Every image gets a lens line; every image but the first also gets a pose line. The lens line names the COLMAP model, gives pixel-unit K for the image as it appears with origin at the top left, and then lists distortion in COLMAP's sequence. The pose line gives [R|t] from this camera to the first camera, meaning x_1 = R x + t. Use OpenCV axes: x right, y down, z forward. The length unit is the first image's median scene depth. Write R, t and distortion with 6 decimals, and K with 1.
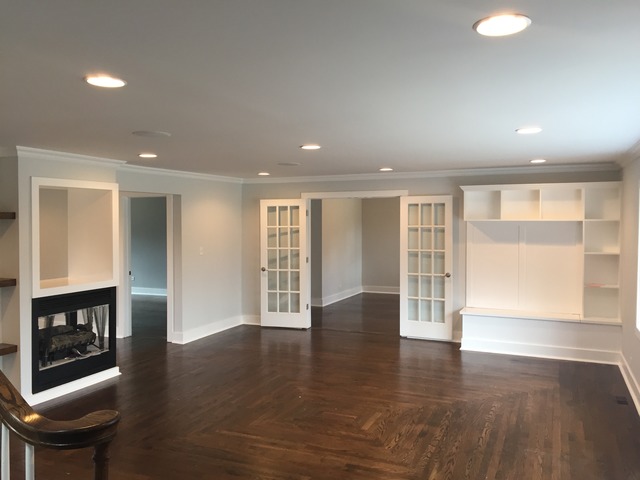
lens RADIAL K [[552.3, 0, 316.7], [0, 552.3, 240.0], [0, 0, 1]] dist [0.067387, -0.032594]
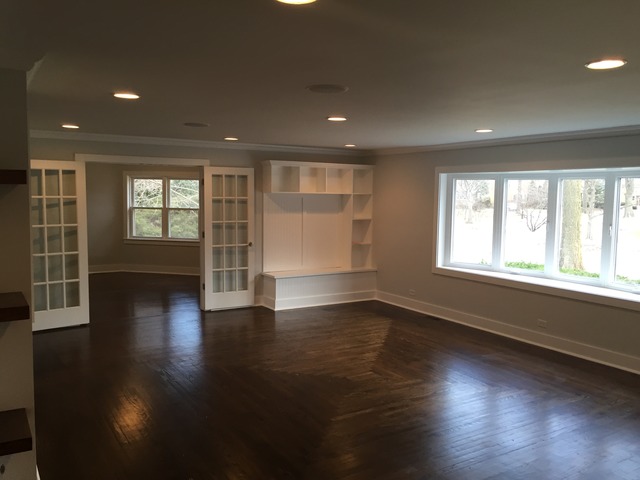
lens RADIAL K [[552.3, 0, 321.8], [0, 552.3, 242.9], [0, 0, 1]] dist [0.067387, -0.032594]
pose [[0.571386, -0.063348, 0.818233, -0.542626], [0.016447, 0.997700, 0.065757, -0.006365], [-0.820517, -0.024115, 0.571114, 0.290587]]
